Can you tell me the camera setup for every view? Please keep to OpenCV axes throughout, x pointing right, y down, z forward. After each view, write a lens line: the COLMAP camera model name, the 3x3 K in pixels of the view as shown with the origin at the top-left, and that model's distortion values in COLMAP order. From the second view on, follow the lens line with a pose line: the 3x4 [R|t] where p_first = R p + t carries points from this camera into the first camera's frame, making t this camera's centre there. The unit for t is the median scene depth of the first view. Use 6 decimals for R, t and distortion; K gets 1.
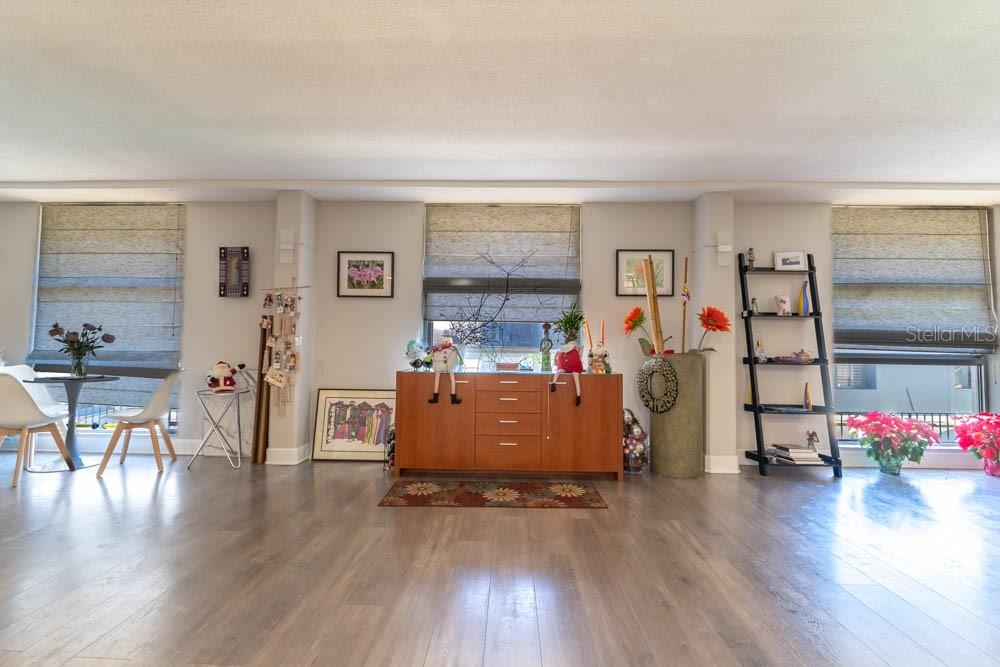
lens RADIAL K [[430.7, 0, 499.5], [0, 430.7, 326.9], [0, 0, 1]] dist [-0.002943, -0.000452]
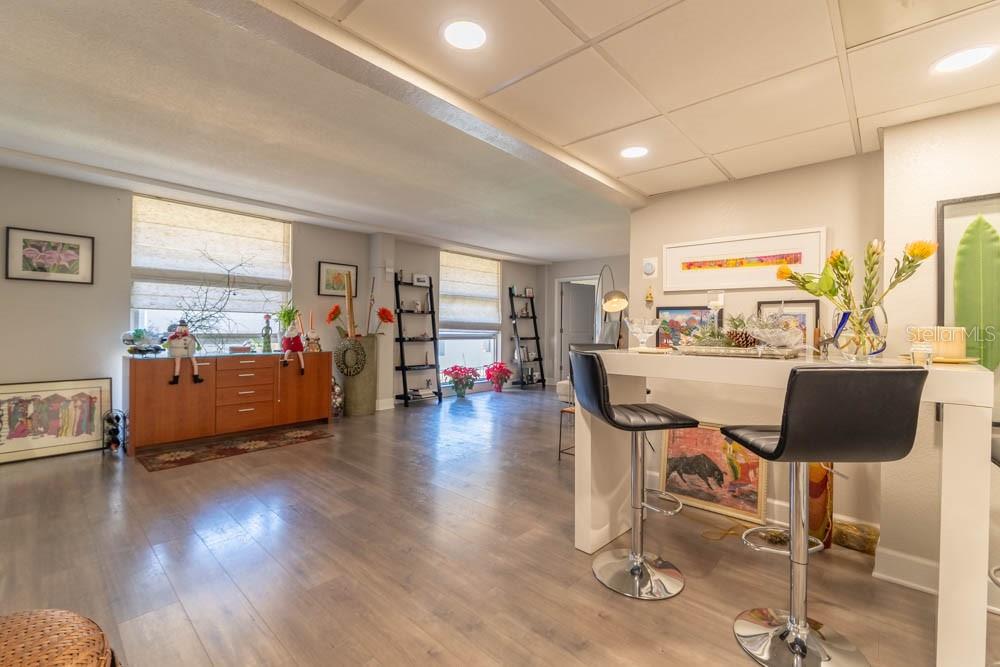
lens RADIAL K [[430.7, 0, 499.5], [0, 430.7, 326.9], [0, 0, 1]] dist [-0.002943, -0.000452]
pose [[0.657303, -0.003453, 0.753618, -0.405776], [-0.034183, 0.998824, 0.034392, -0.040033], [-0.752851, -0.048367, 0.656412, -0.358144]]
